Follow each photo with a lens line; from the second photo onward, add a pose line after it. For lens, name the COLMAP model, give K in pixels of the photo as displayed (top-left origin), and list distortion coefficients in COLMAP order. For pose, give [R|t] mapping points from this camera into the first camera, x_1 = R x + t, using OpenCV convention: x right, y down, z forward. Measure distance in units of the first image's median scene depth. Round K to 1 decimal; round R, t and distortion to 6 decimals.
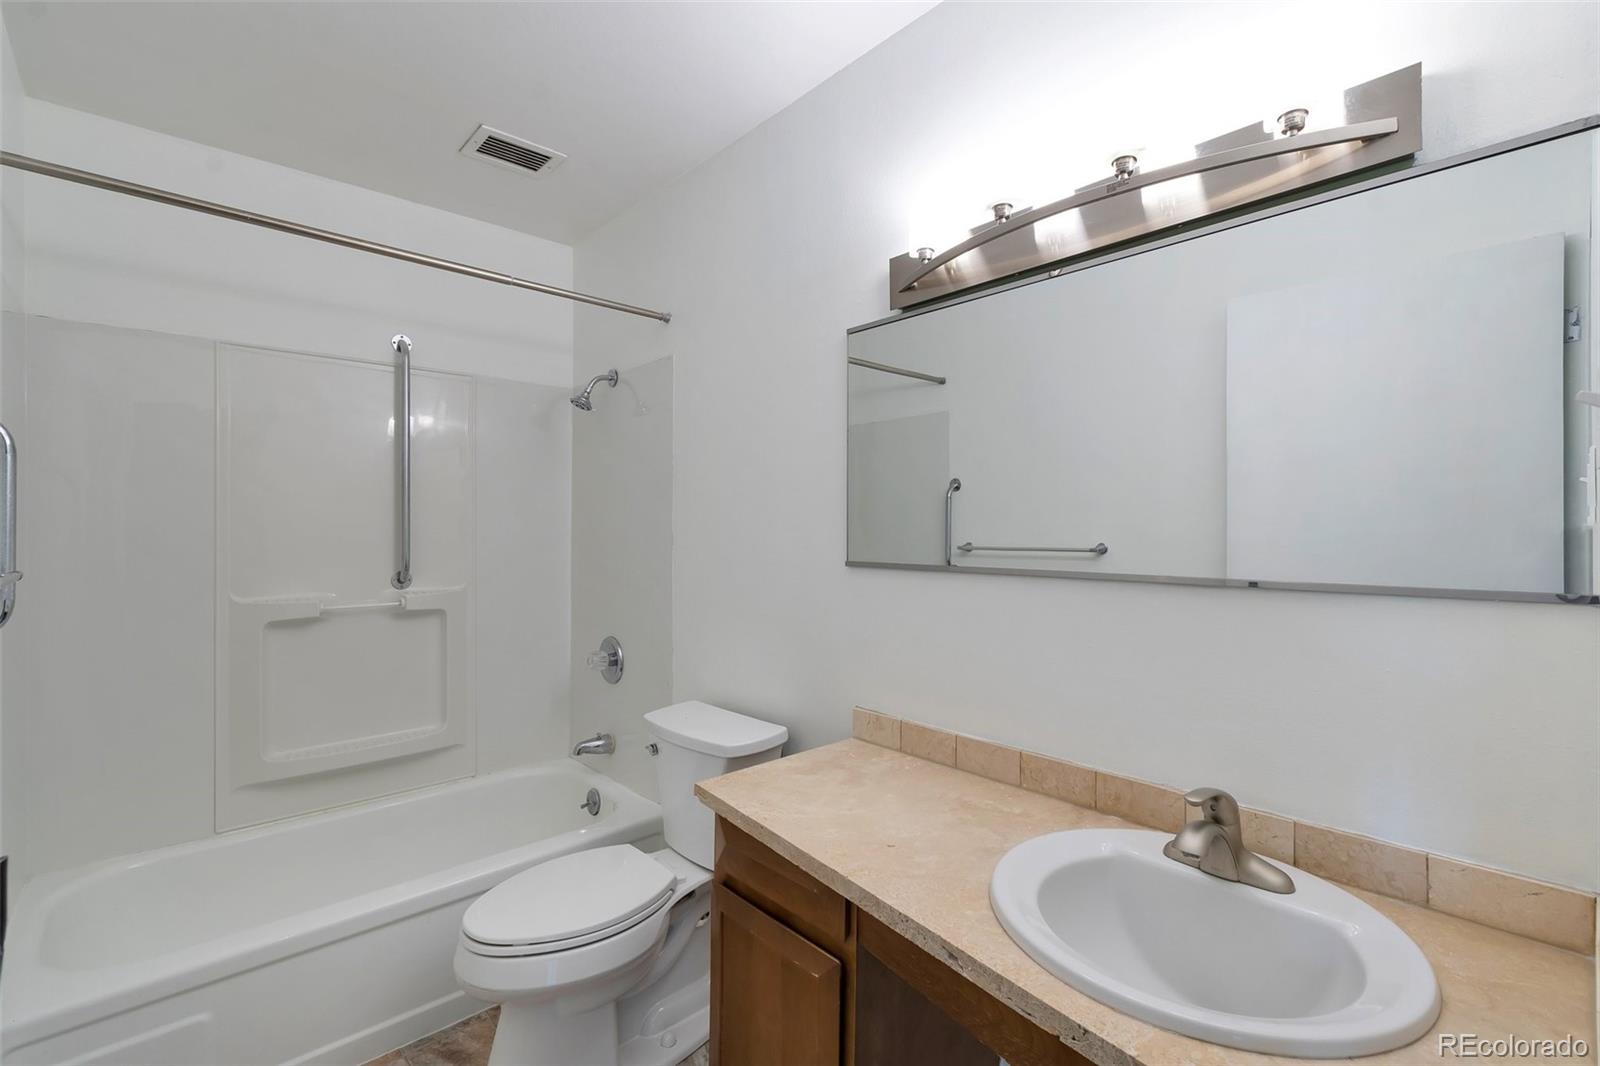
lens RADIAL K [[722.6, 0, 800.3], [0, 722.6, 532.3], [0, 0, 1]] dist [-0.004617, -0.001387]
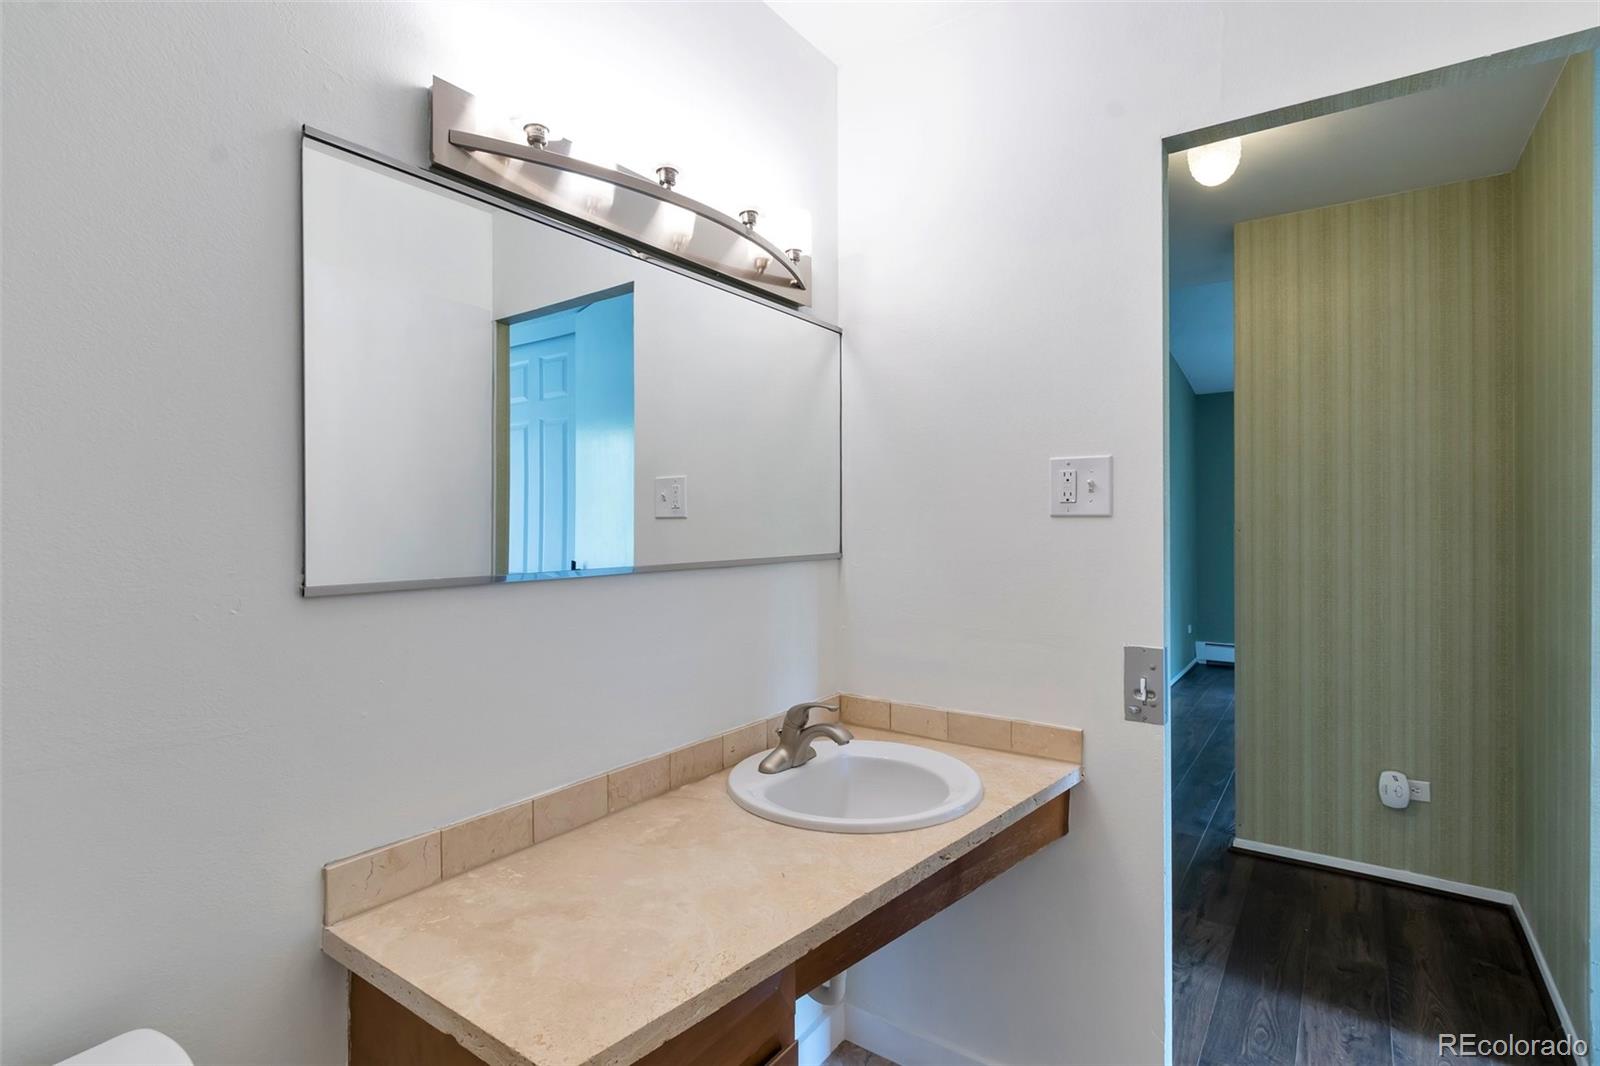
lens RADIAL K [[796.6, 0, 798.2], [0, 796.6, 523.2], [0, 0, 1]] dist [-0.001696, -0.001068]
pose [[-0.230398, 0.000564, 0.973096, -0.716684], [0.010905, 0.999939, 0.002002, -0.001213], [-0.973035, 0.011073, -0.230390, 1.032209]]
